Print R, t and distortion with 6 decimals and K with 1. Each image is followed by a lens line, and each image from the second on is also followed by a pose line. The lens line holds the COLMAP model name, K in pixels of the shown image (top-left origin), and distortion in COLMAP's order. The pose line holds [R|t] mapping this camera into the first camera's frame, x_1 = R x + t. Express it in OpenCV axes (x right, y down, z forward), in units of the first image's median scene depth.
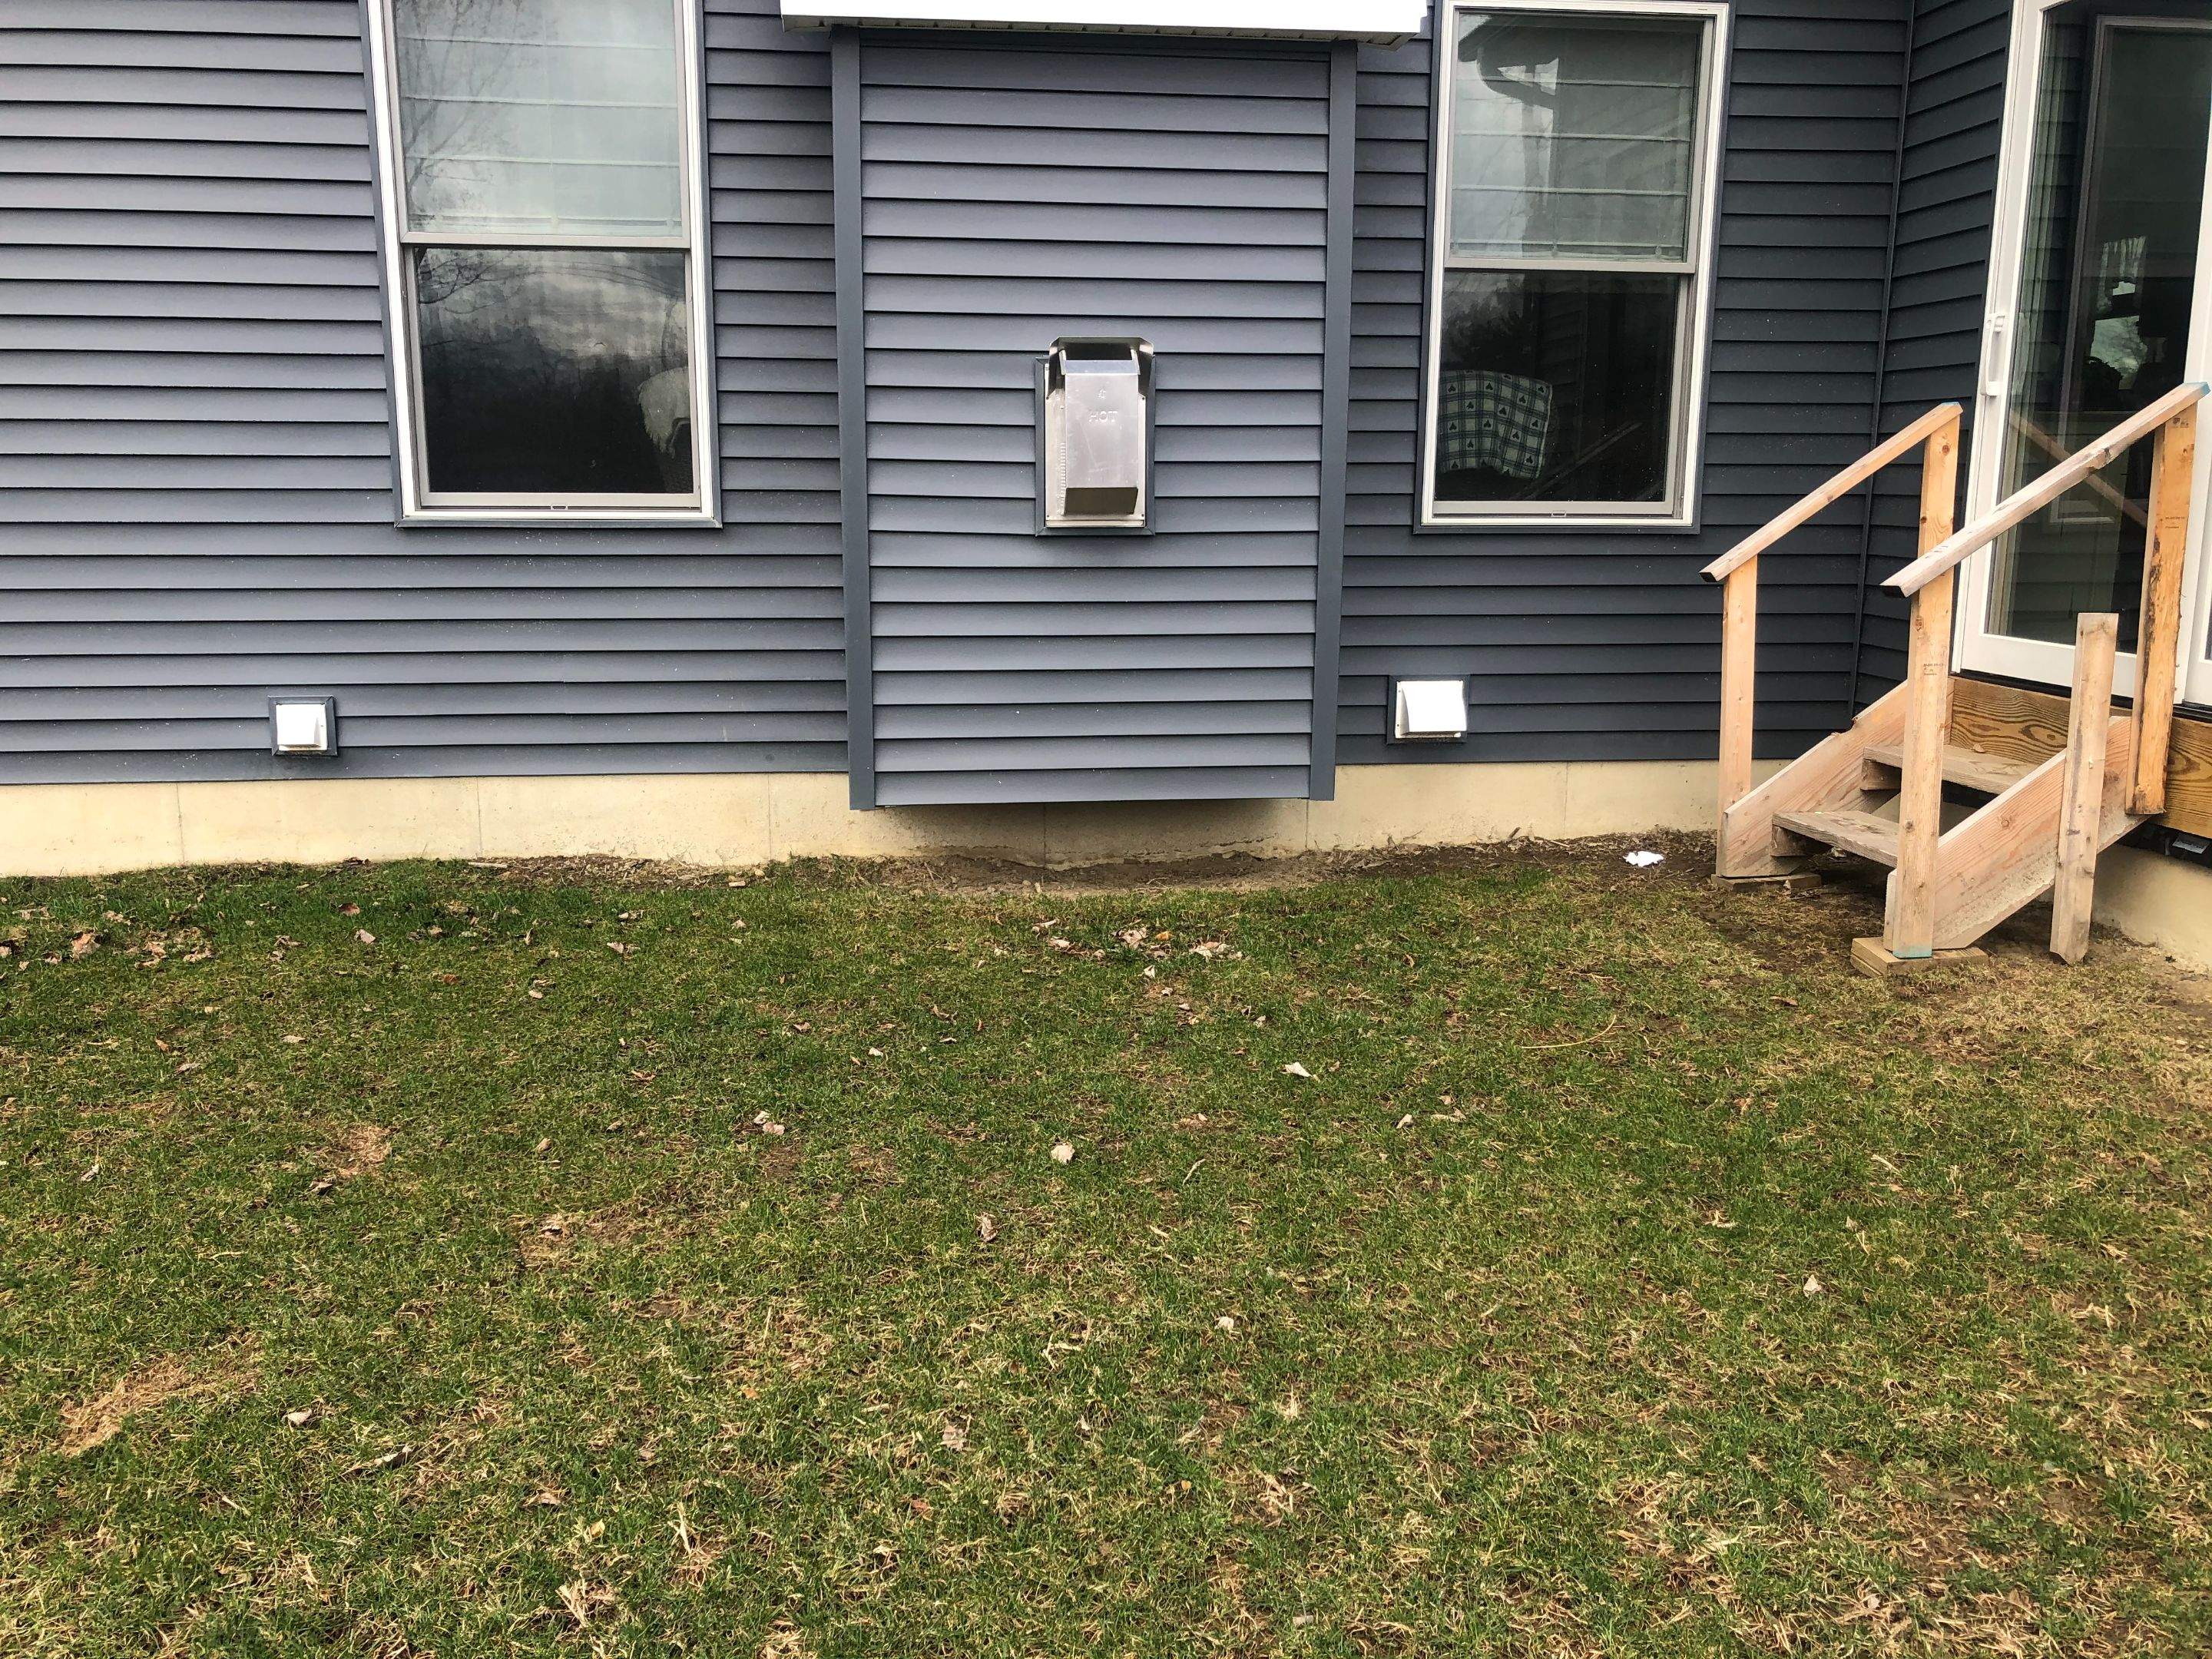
lens RADIAL K [[1815.5, 0, 1106.0], [0, 1815.5, 829.5], [0, 0, 1]] dist [0.006636, -0.000213]
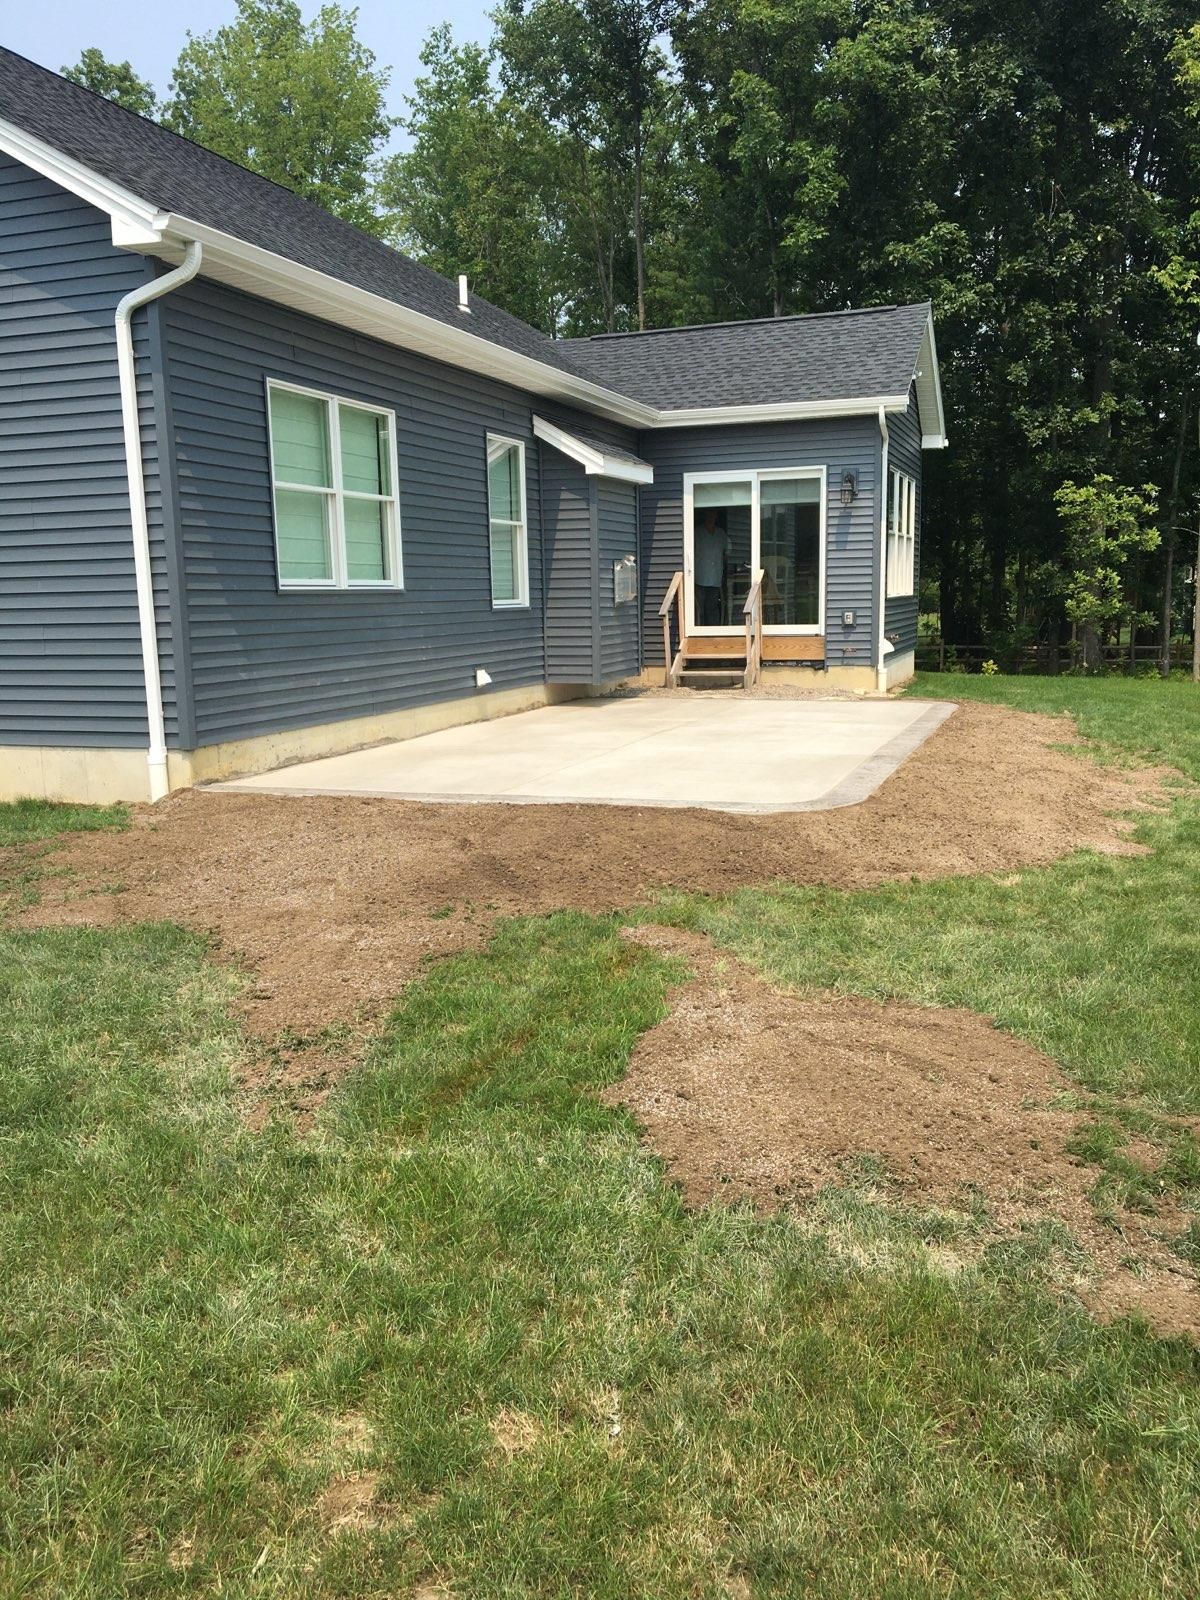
lens RADIAL K [[1313.2, 0, 605.4], [0, 1313.2, 834.2], [0, 0, 1]] dist [0.006636, -0.000213]
pose [[0.447027, -0.175421, 0.877151, -2.343021], [0.196940, 0.975823, 0.094787, 0.032476], [-0.872572, 0.130374, 0.470767, -0.186480]]
